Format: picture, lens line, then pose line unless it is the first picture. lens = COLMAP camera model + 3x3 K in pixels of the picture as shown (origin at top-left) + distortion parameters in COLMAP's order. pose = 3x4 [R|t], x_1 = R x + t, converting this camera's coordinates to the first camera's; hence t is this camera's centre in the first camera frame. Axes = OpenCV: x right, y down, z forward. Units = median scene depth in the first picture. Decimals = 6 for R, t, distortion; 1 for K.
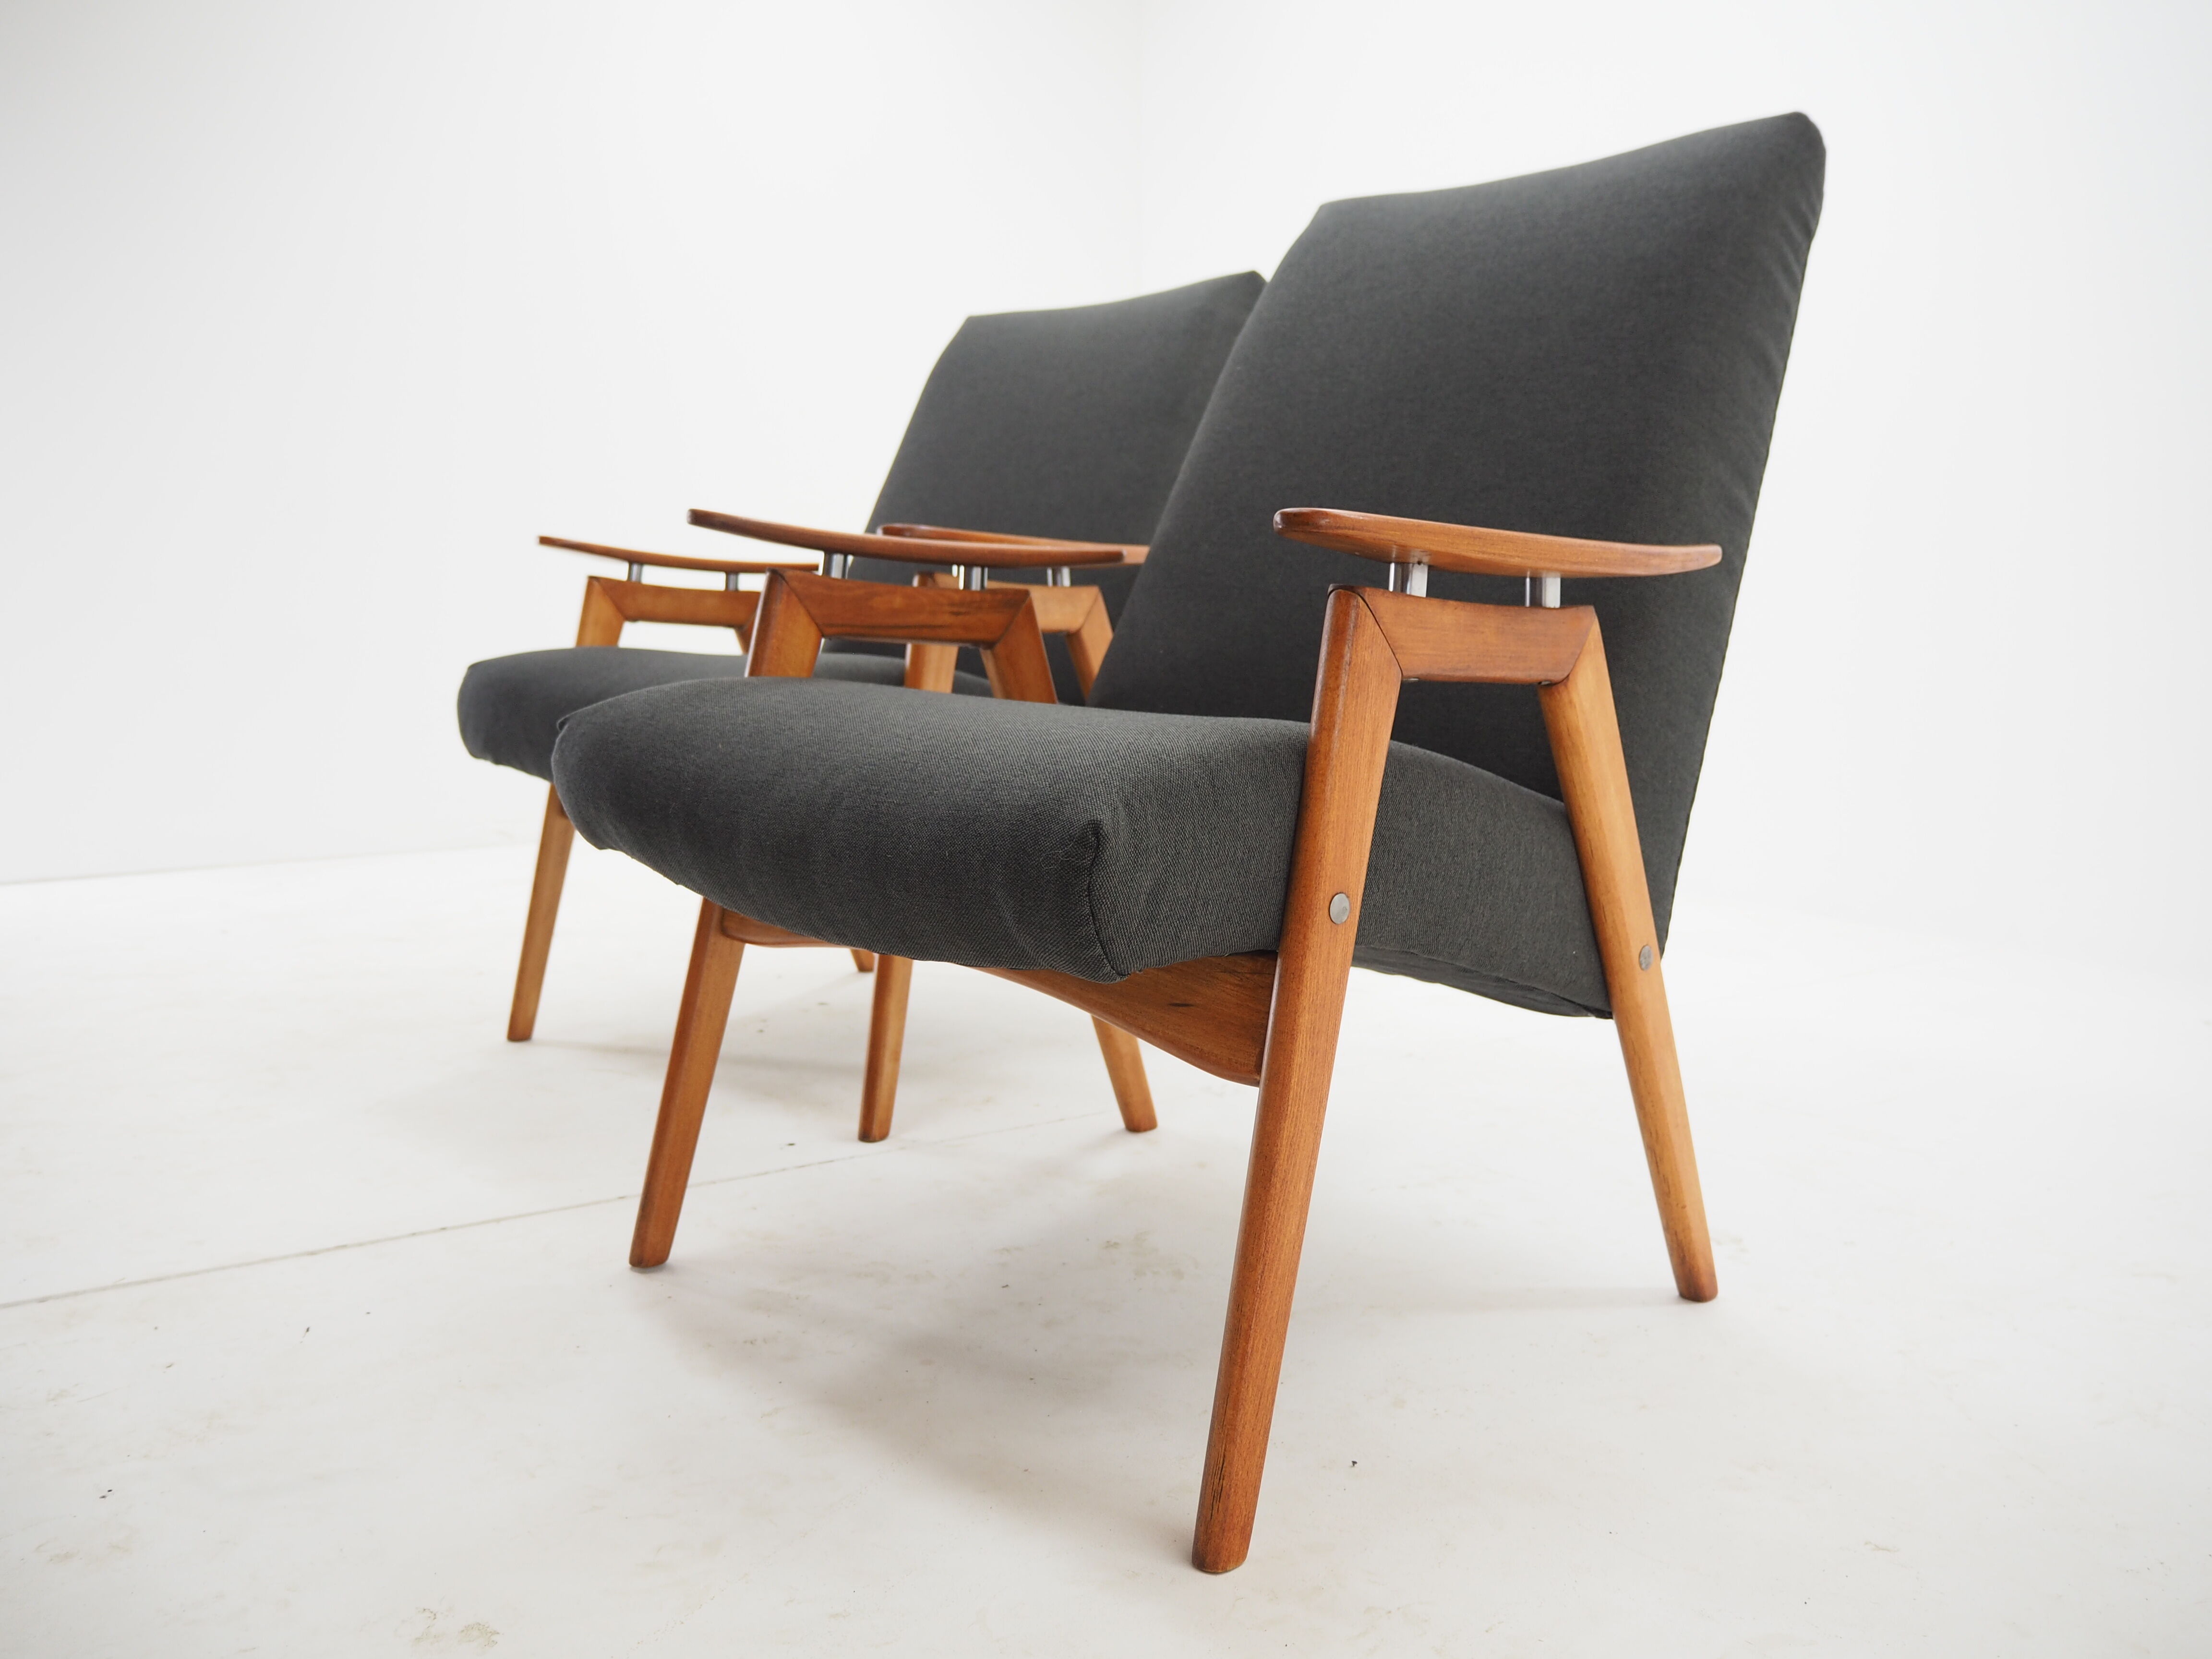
lens RADIAL K [[1860.2, 0, 1106.6], [0, 1860.2, 816.0], [0, 0, 1]] dist [-0.046433, 0.021491]
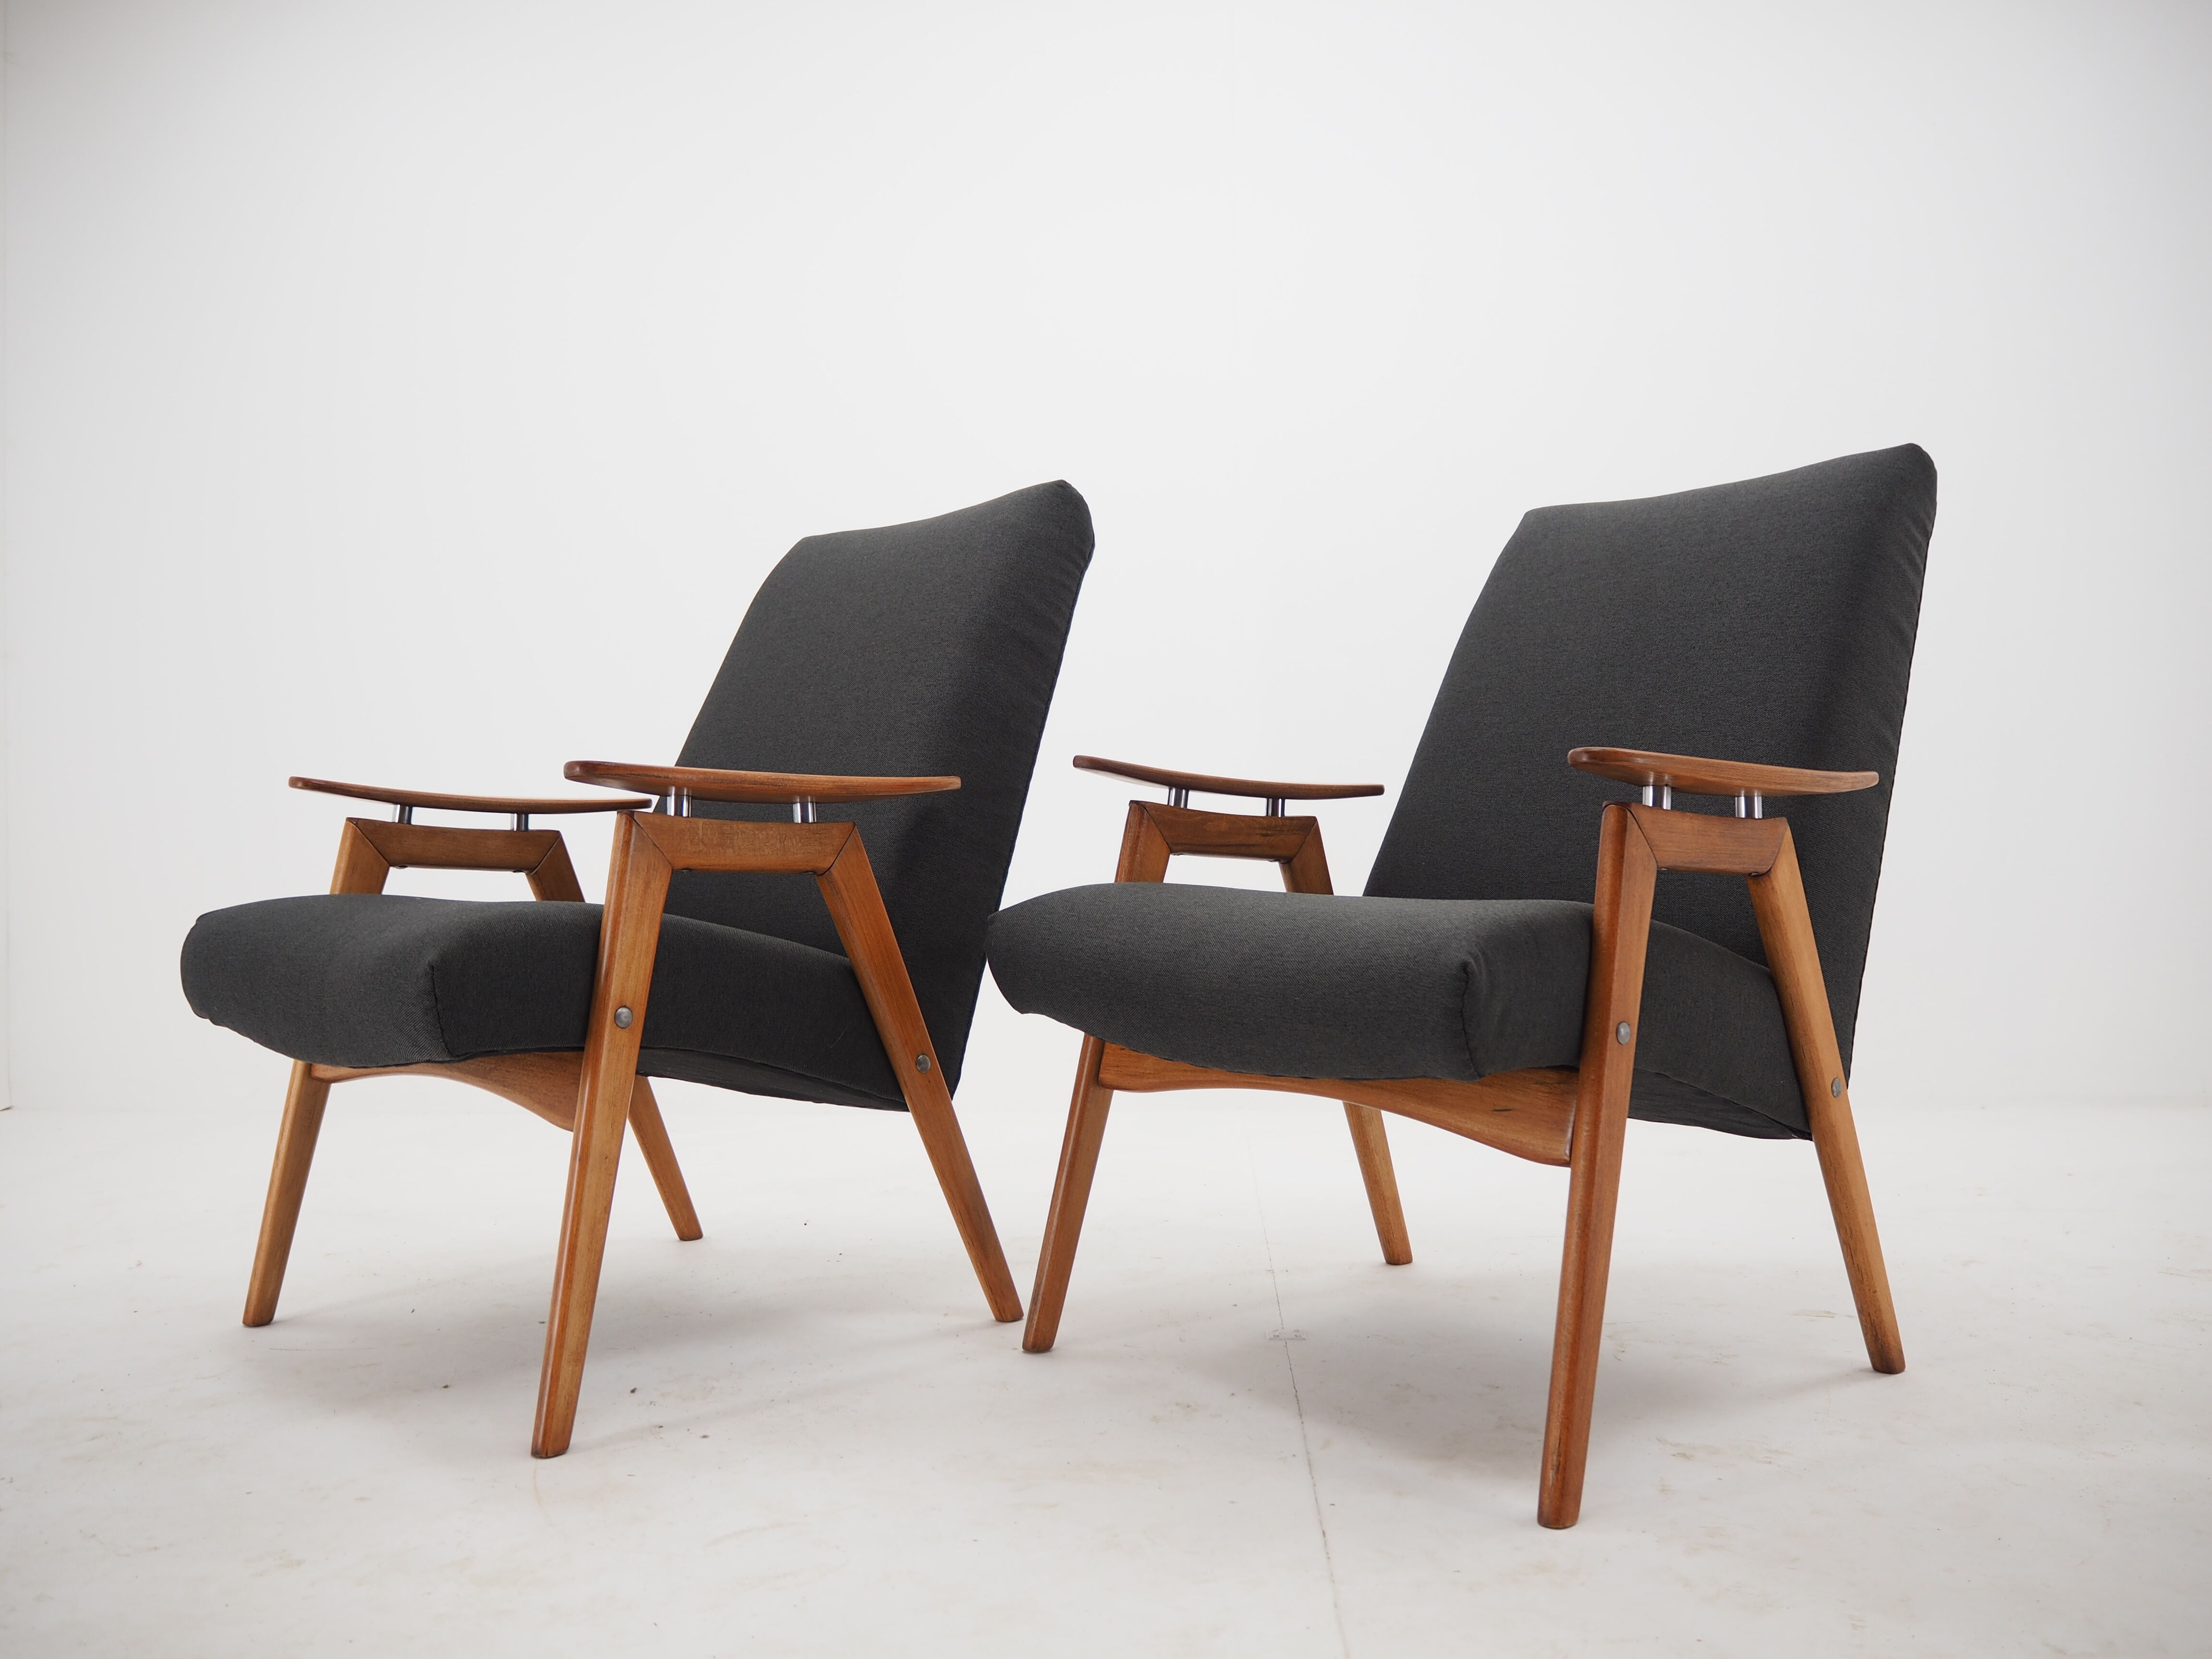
lens RADIAL K [[1860.2, 0, 1106.6], [0, 1860.2, 816.0], [0, 0, 1]] dist [-0.046433, 0.021491]
pose [[0.998681, -0.013253, -0.049606, -0.146487], [0.006574, 0.991168, -0.132448, 0.054136], [0.050923, 0.131947, 0.989948, -0.316196]]
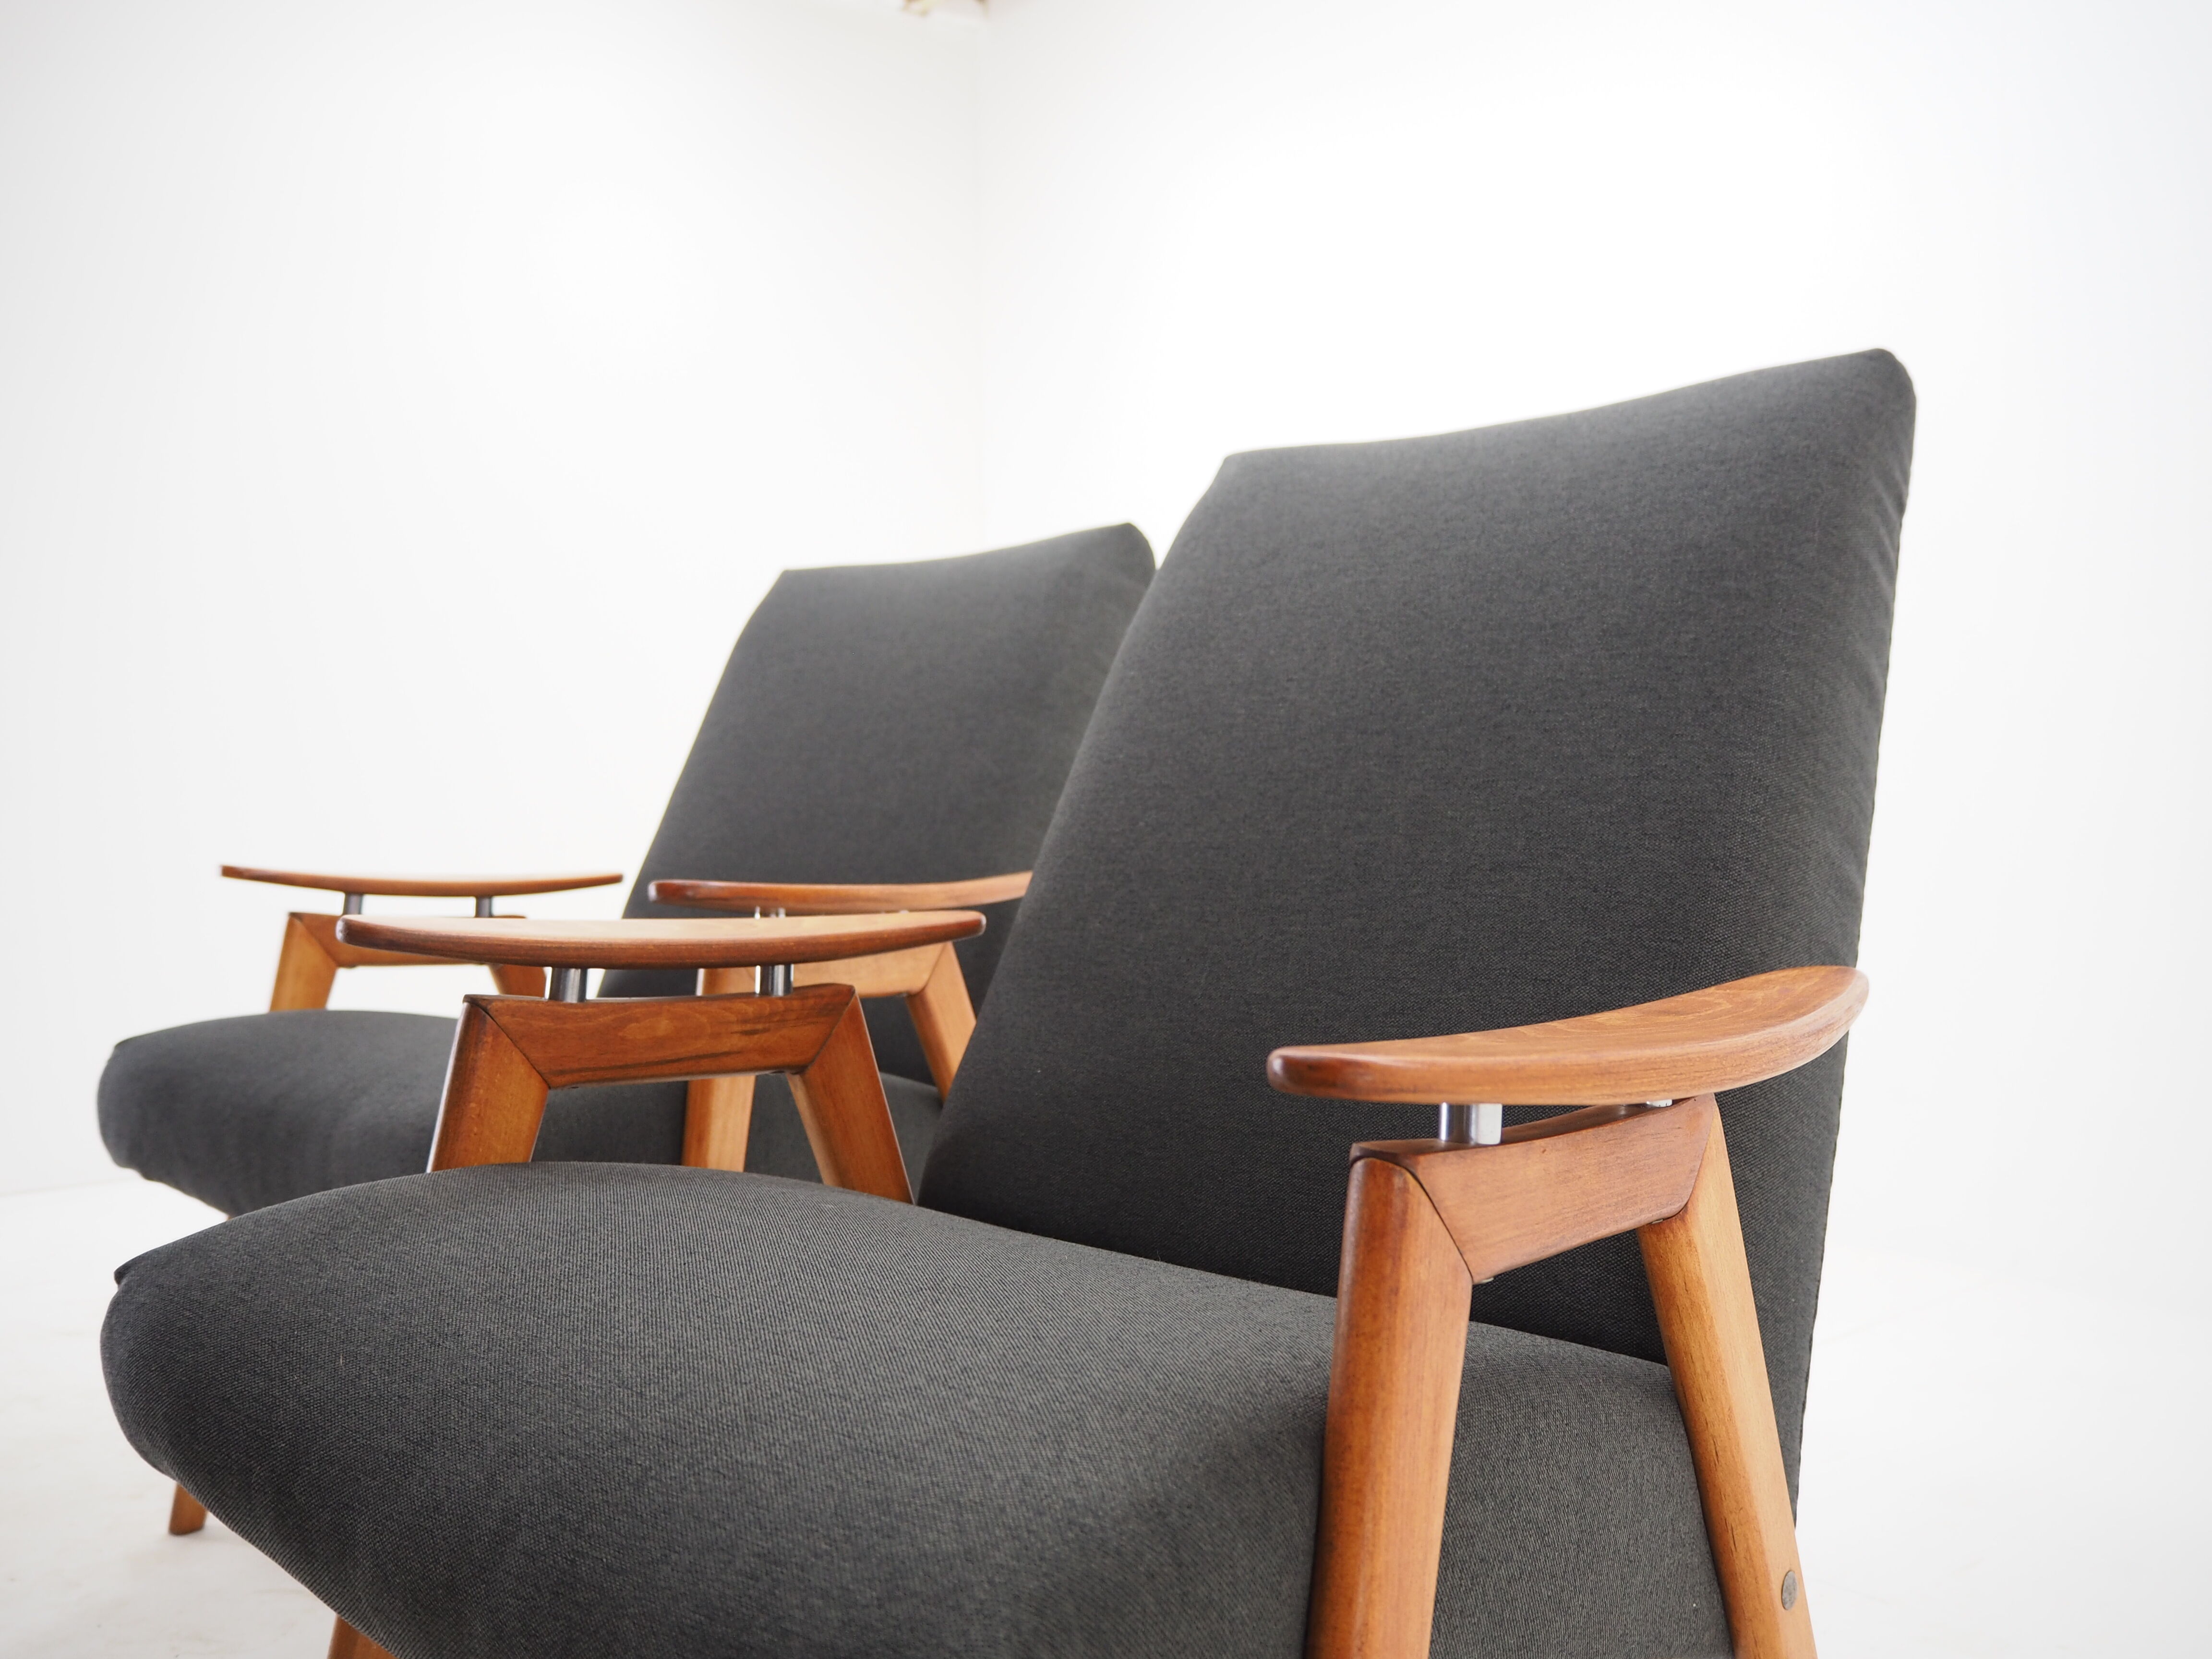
lens RADIAL K [[1860.2, 0, 1106.6], [0, 1860.2, 816.0], [0, 0, 1]] dist [-0.046433, 0.021491]
pose [[0.996234, -0.016193, 0.085181, -0.005033], [0.024920, 0.994431, -0.102403, -0.134347], [-0.083049, 0.104140, 0.991089, 0.325465]]
